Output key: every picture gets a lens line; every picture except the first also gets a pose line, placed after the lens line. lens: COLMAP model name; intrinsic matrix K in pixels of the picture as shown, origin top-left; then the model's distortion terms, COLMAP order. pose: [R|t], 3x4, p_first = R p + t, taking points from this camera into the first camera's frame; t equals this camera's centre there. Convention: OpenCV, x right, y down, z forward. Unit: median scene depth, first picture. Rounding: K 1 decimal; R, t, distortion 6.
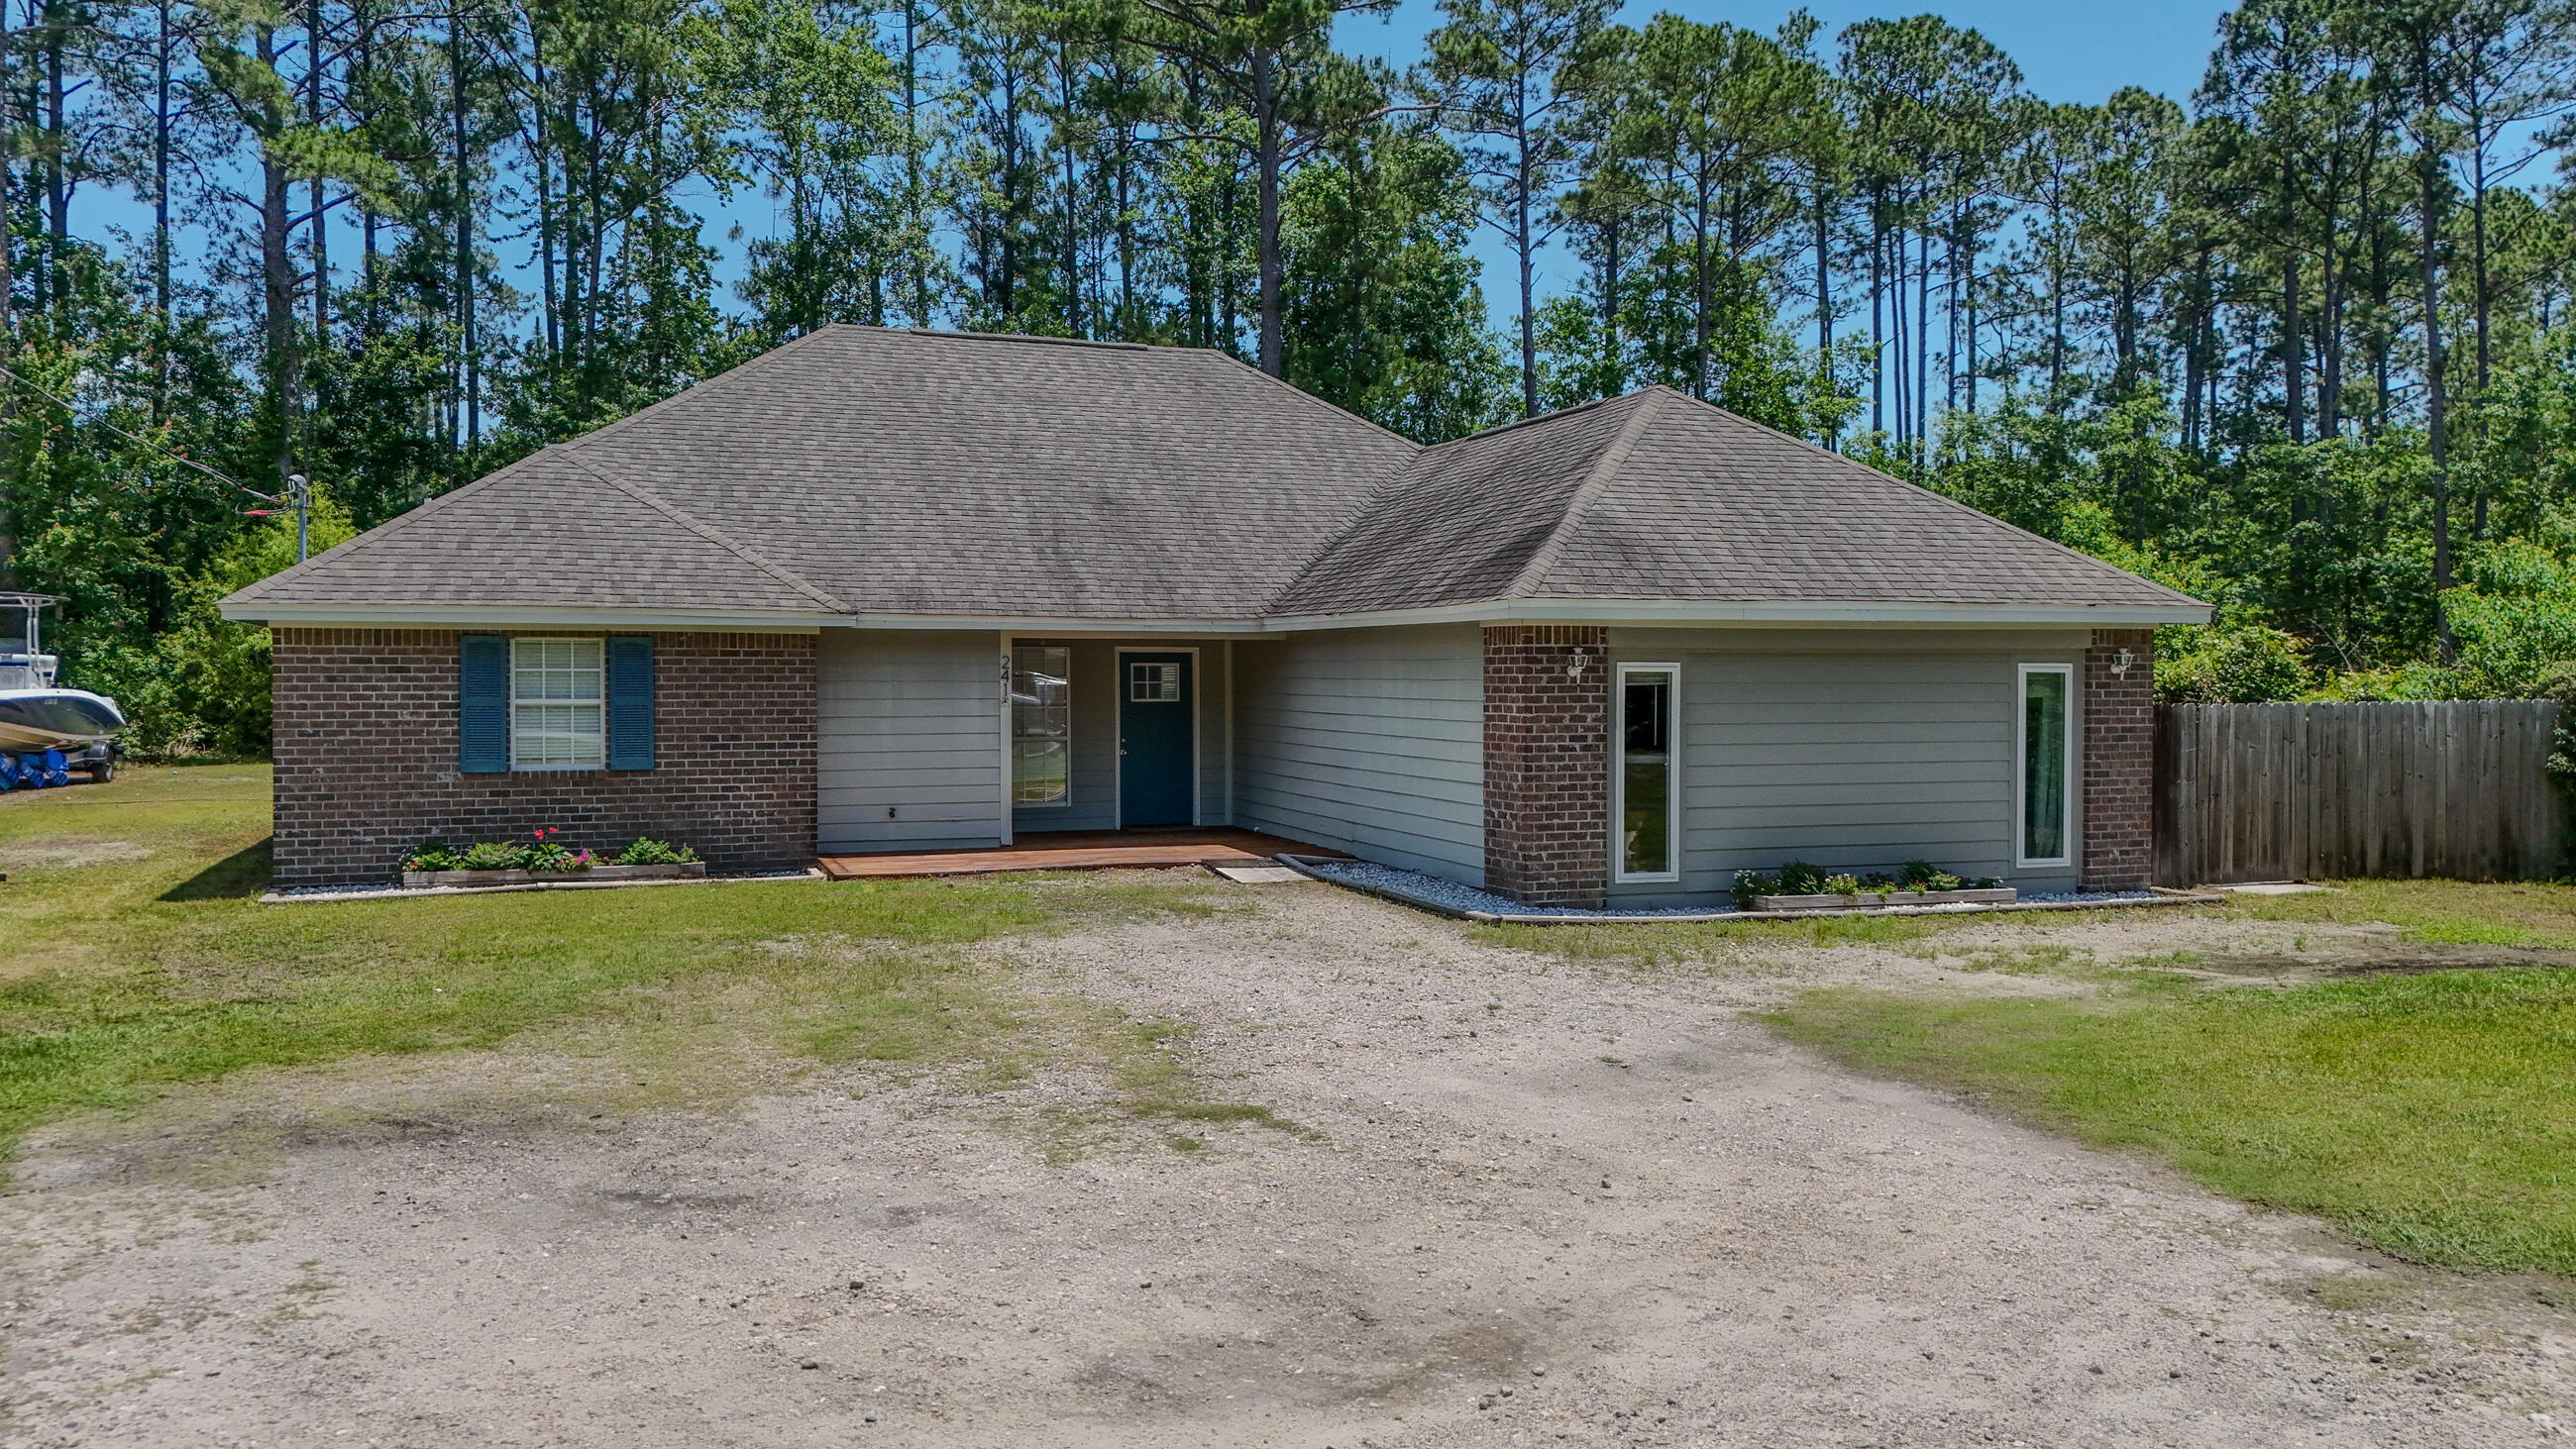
lens RADIAL K [[1884.6, 0, 1287.1], [0, 1884.6, 729.4], [0, 0, 1]] dist [0.012568, -0.000421]
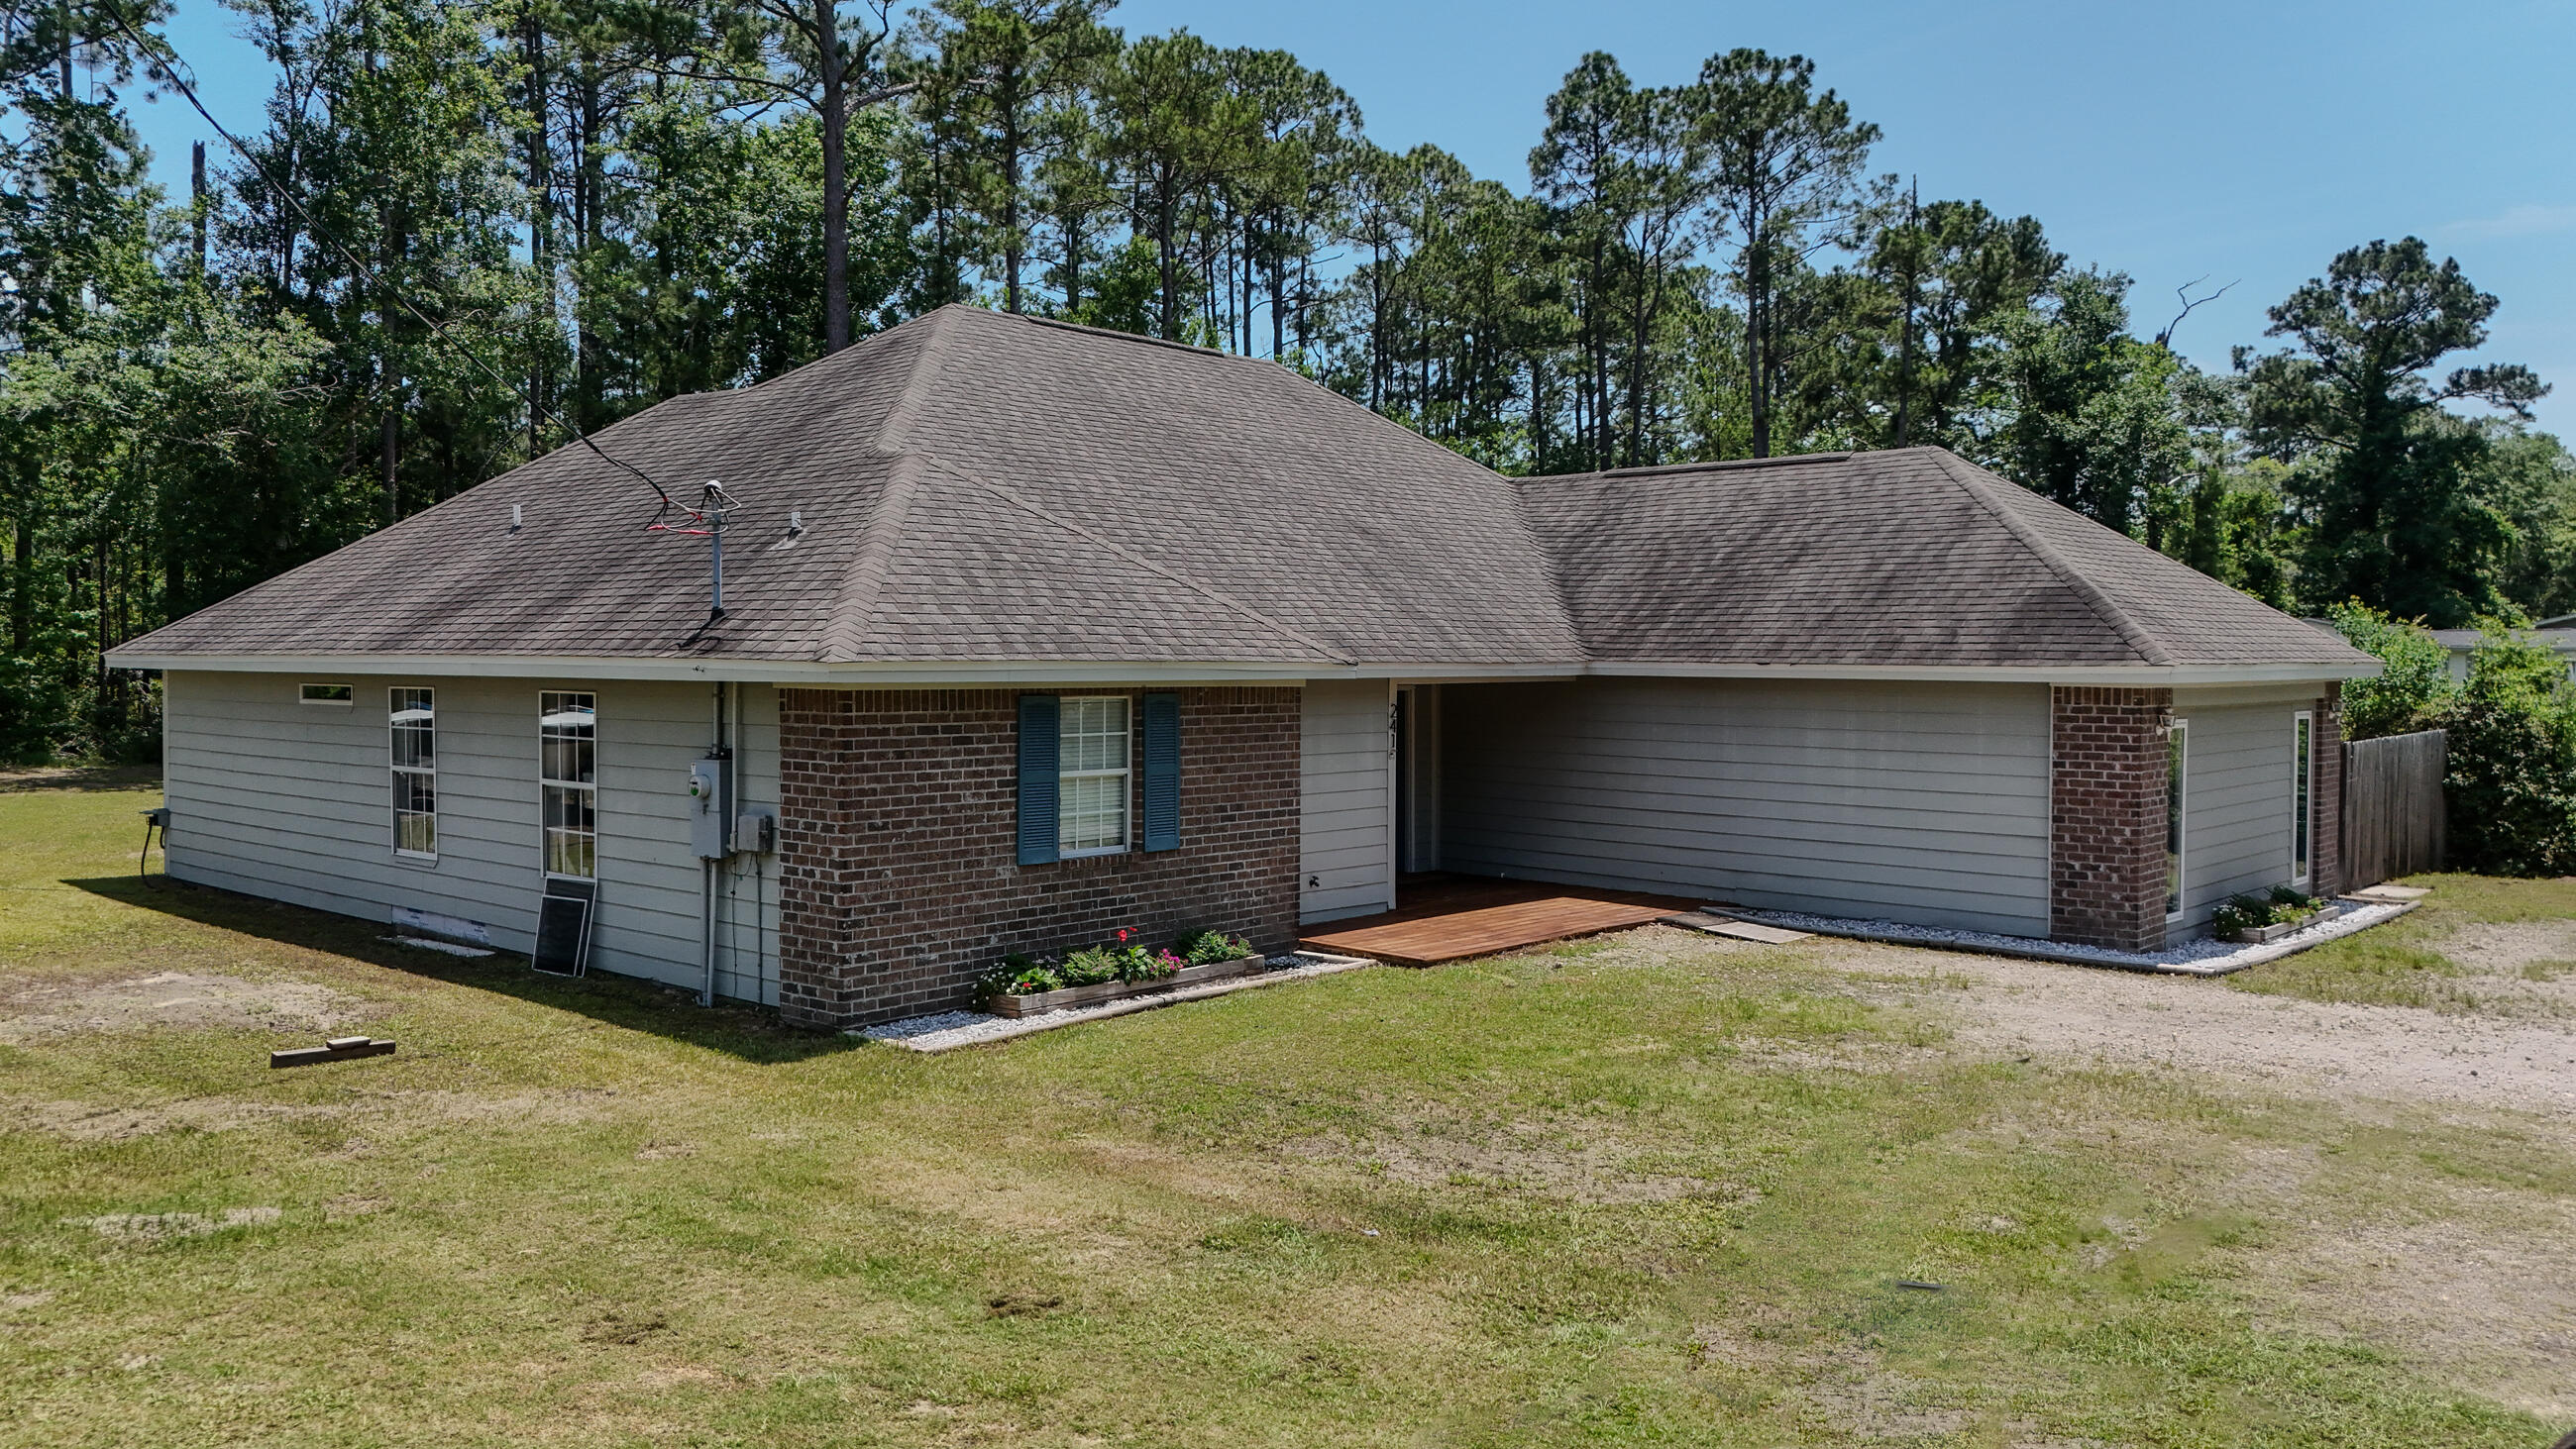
lens RADIAL K [[1884.6, 0, 1287.6], [0, 1884.6, 713.0], [0, 0, 1]] dist [0.012568, -0.000421]
pose [[0.880131, -0.009525, 0.474634, -0.713168], [0.006846, 0.999949, 0.007374, -0.047215], [-0.474681, -0.003241, 0.880152, 0.235097]]
